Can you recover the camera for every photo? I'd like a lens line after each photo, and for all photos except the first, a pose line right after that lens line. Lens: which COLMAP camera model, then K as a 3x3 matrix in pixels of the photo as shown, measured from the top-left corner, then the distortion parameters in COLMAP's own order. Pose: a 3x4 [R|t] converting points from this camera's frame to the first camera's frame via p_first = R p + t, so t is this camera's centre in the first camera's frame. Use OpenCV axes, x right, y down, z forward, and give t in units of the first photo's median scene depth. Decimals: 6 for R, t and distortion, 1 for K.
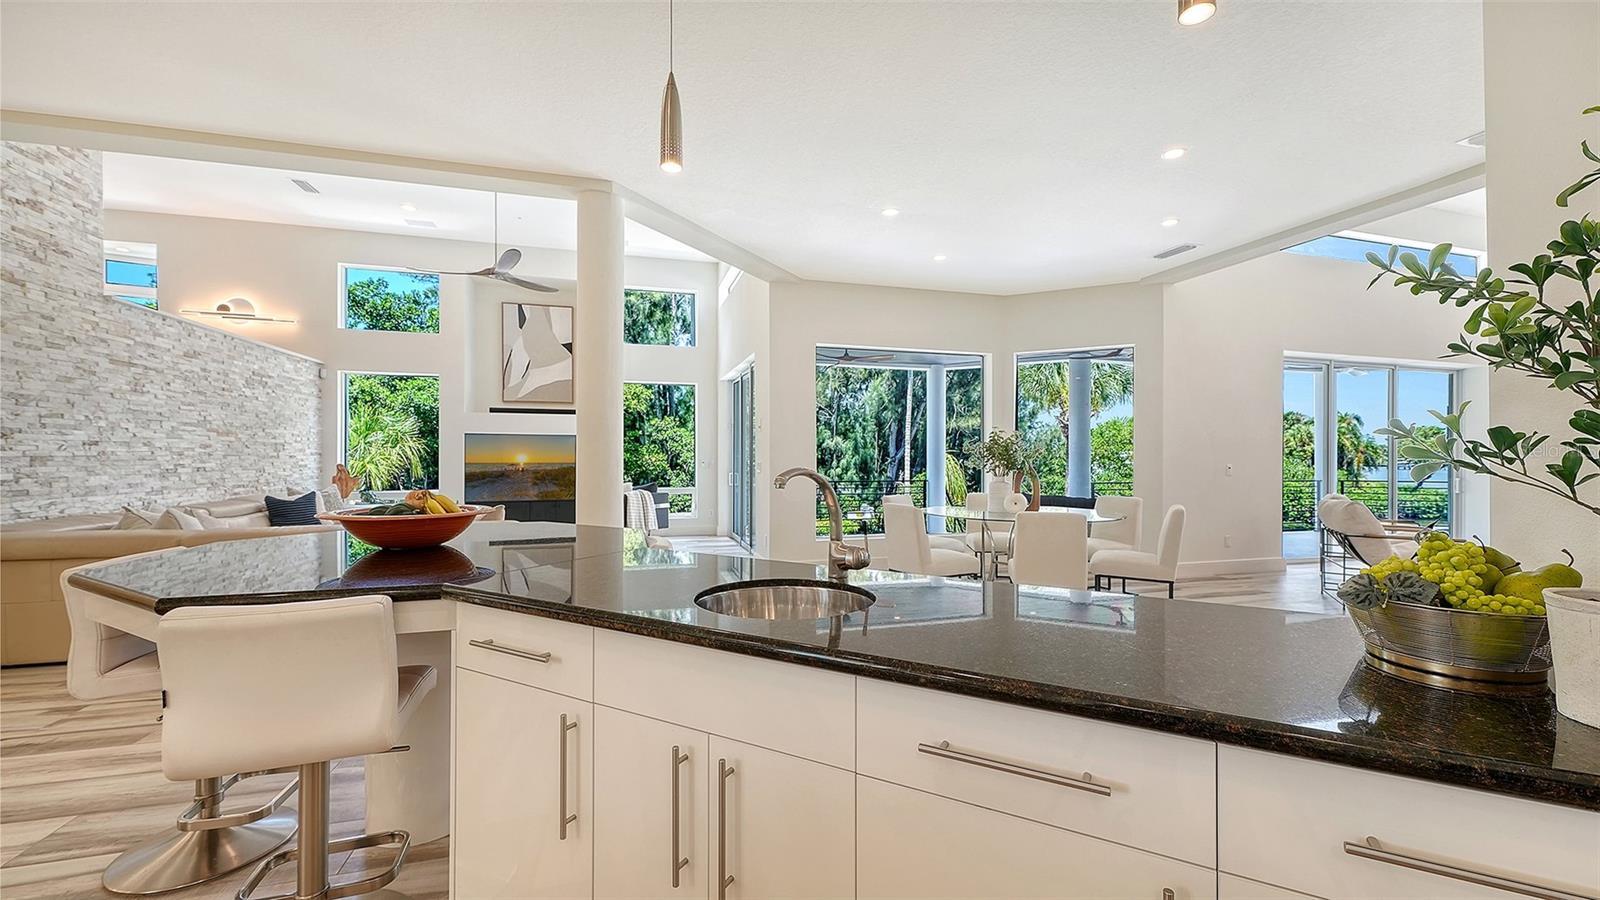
lens RADIAL K [[636.9, 0, 807.0], [0, 636.9, 453.4], [0, 0, 1]] dist [-0.002123, -0.000026]
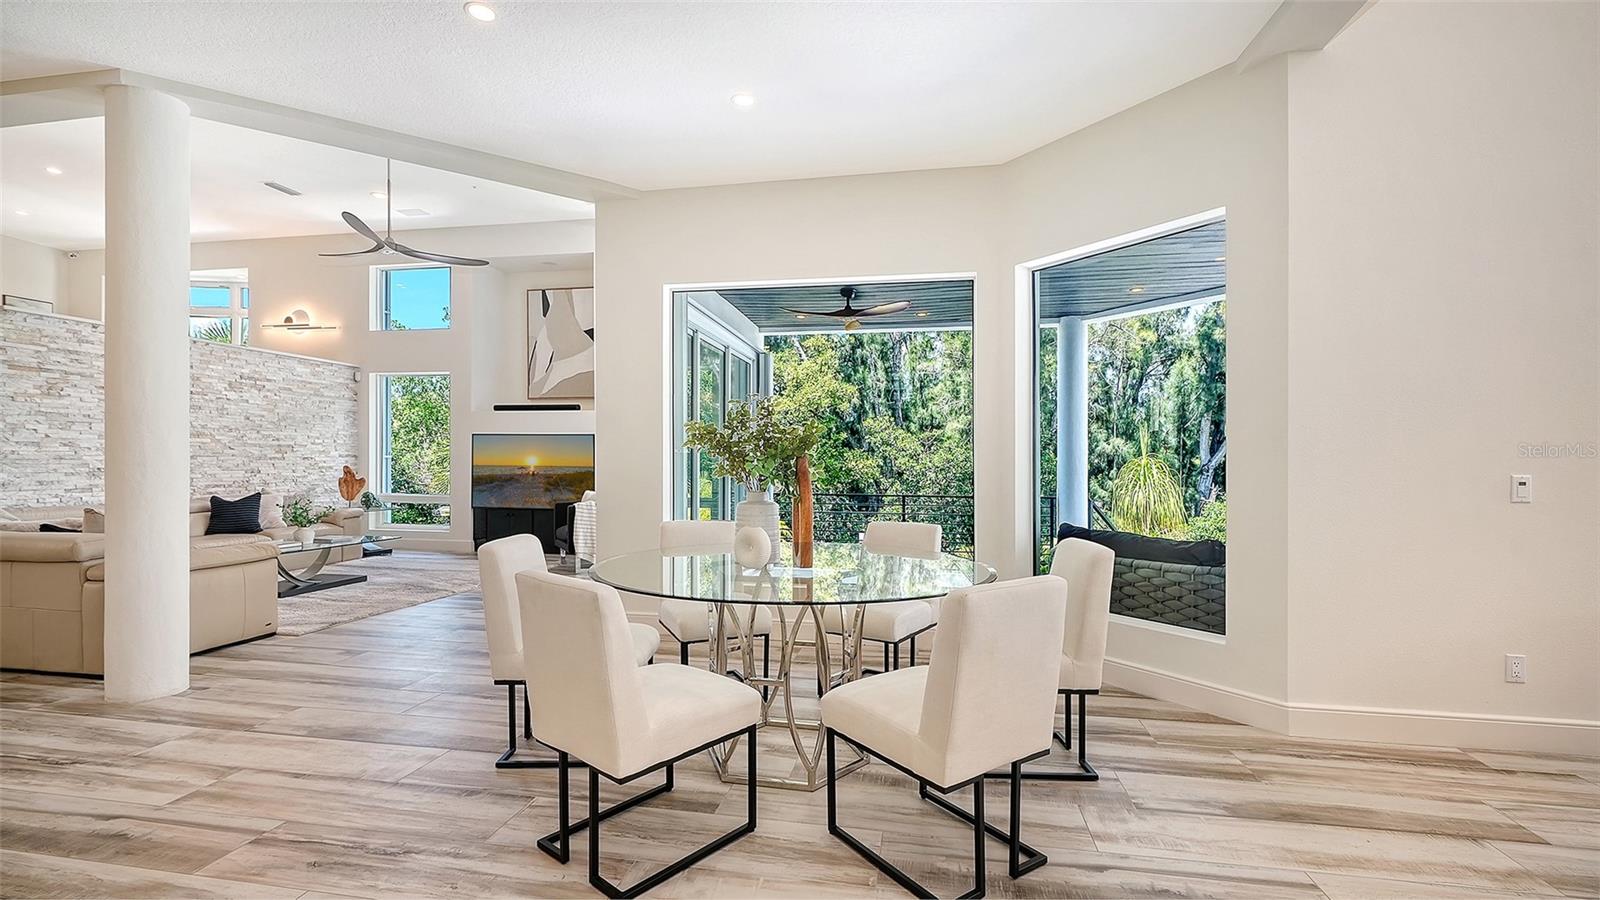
lens RADIAL K [[701.1, 0, 792.3], [0, 701.1, 459.3], [0, 0, 1]] dist [0.000443, 0.000025]
pose [[0.889802, -0.000604, -0.456346, 0.452484], [0.000032, 0.999999, -0.001260, 0.009273], [0.456347, 0.001107, 0.889801, 0.400822]]
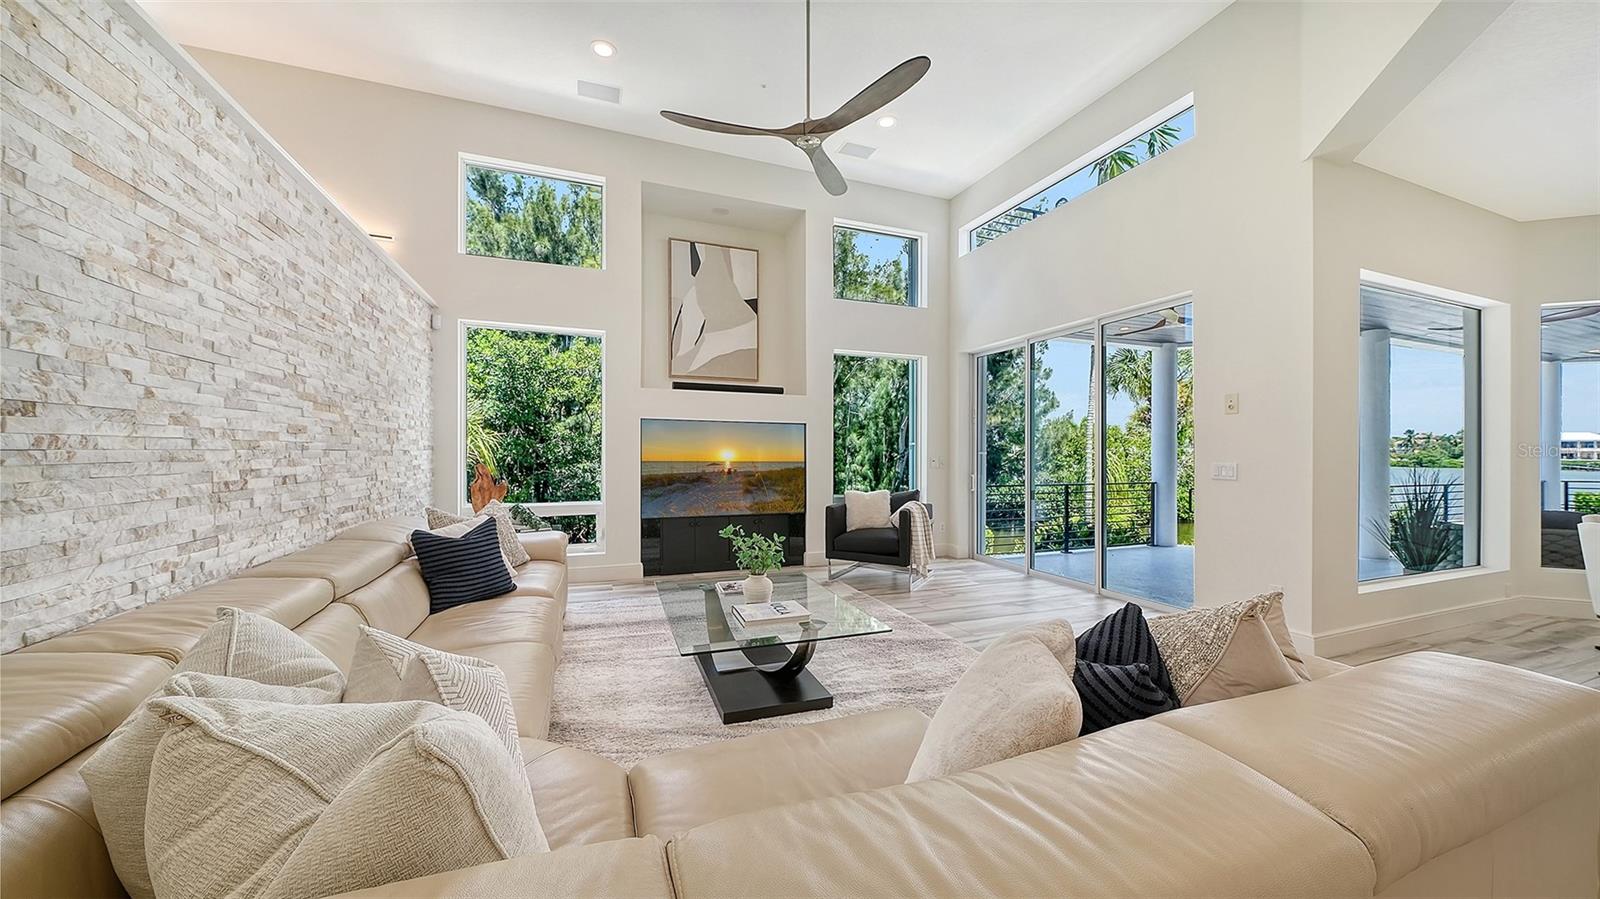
lens RADIAL K [[567.0, 0, 804.1], [0, 567.0, 454.0], [0, 0, 1]] dist [-0.008161, -0.000339]
pose [[0.996360, 0.002196, 0.085212, -0.545976], [-0.002867, 0.999966, 0.007756, 0.001966], [-0.085192, -0.007972, 0.996333, 0.497309]]
